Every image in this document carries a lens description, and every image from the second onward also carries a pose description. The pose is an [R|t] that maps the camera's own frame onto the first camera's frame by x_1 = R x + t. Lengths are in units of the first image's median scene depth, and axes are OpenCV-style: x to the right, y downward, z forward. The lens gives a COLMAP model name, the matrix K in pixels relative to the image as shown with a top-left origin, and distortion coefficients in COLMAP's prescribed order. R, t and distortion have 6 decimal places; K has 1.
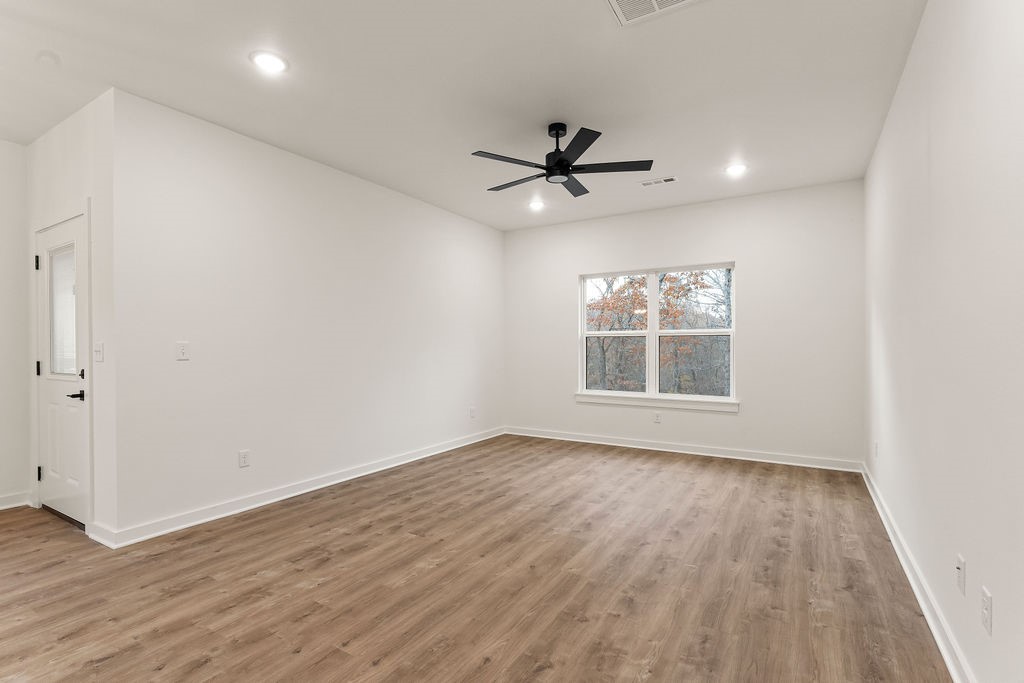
lens RADIAL K [[482.9, 0, 505.5], [0, 482.9, 344.4], [0, 0, 1]] dist [-0.000823, -0.000193]
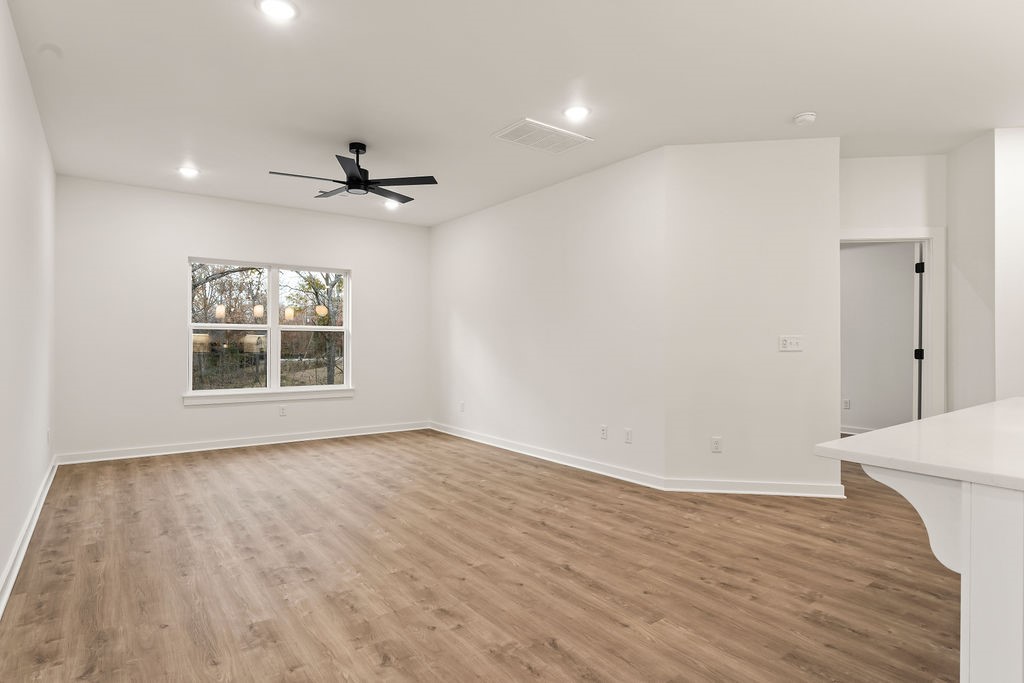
lens RADIAL K [[551.2, 0, 511.4], [0, 551.2, 339.0], [0, 0, 1]] dist [-0.003948, 0.000194]
pose [[0.371062, 0.010551, 0.928548, -0.955239], [-0.008145, 0.999934, -0.008107, 0.008073], [-0.928572, -0.004555, 0.371124, 0.190372]]
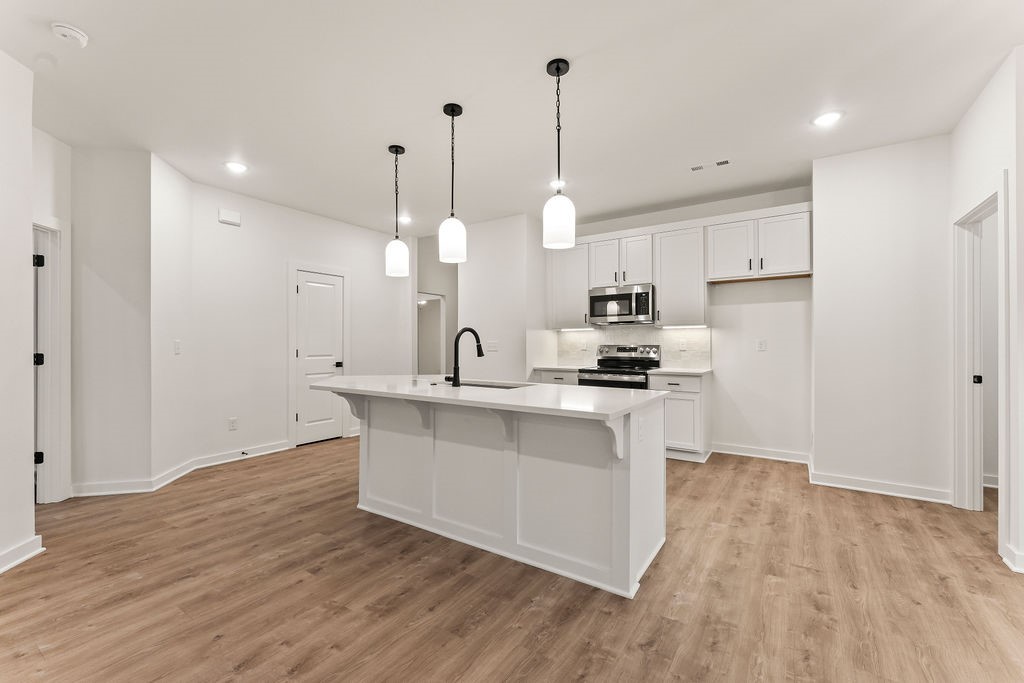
lens RADIAL K [[428.3, 0, 507.2], [0, 428.3, 341.6], [0, 0, 1]] dist [-0.002841, -0.000340]
pose [[-0.999113, 0.009105, 0.041125, -0.361517], [0.008797, 0.999932, -0.007659, 0.004749], [-0.041192, -0.007291, -0.999125, 0.642406]]
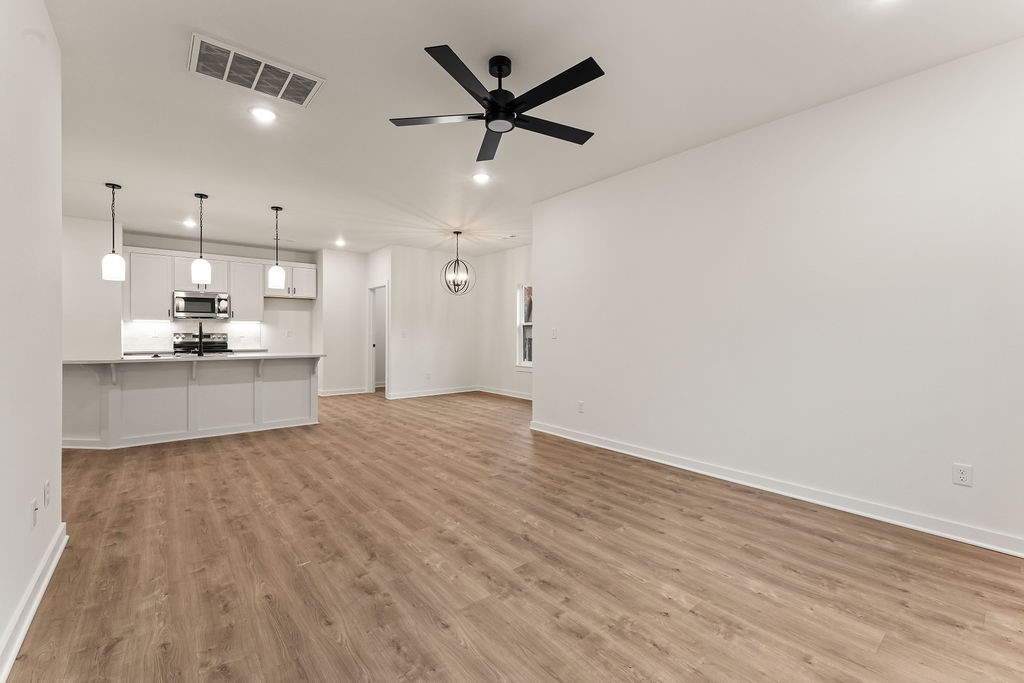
lens RADIAL K [[424.2, 0, 512.1], [0, 424.2, 350.7], [0, 0, 1]] dist [-0.000556, 0.000030]
pose [[-0.316459, 0.043623, -0.947603, 0.779972], [0.002170, 0.998973, 0.045264, 0.003820], [0.948604, 0.012268, -0.316229, 1.252246]]
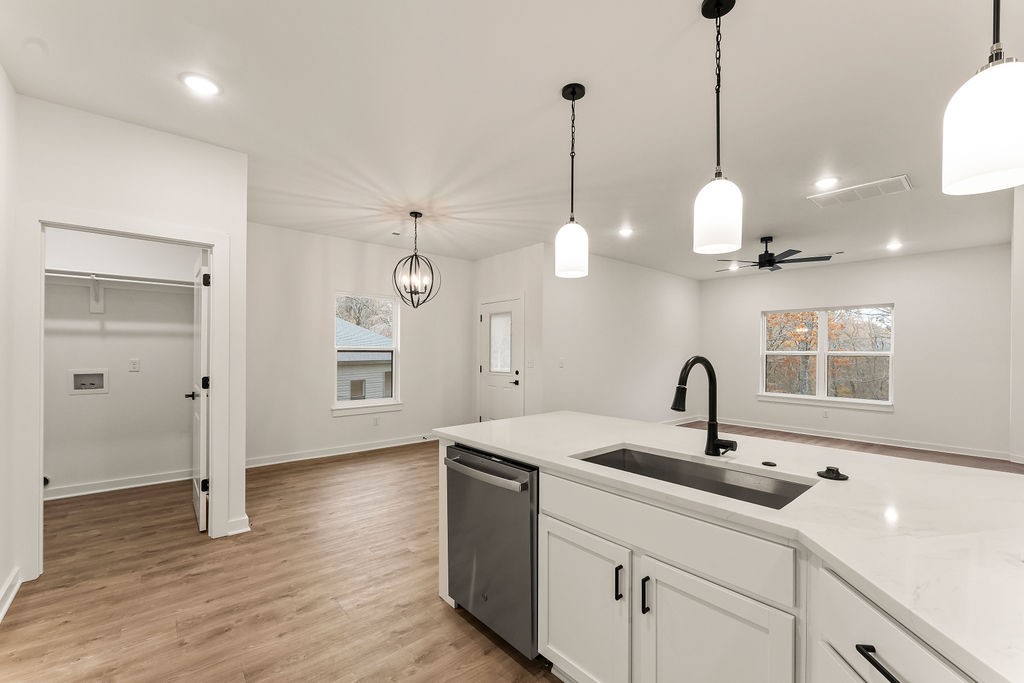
lens RADIAL K [[424.2, 0, 512.1], [0, 424.2, 350.7], [0, 0, 1]] dist [-0.000556, 0.000030]
pose [[0.953595, 0.013198, -0.300803, -0.303124], [-0.013395, 0.999909, 0.001408, -0.035693], [0.300794, 0.002686, 0.953685, -0.734187]]
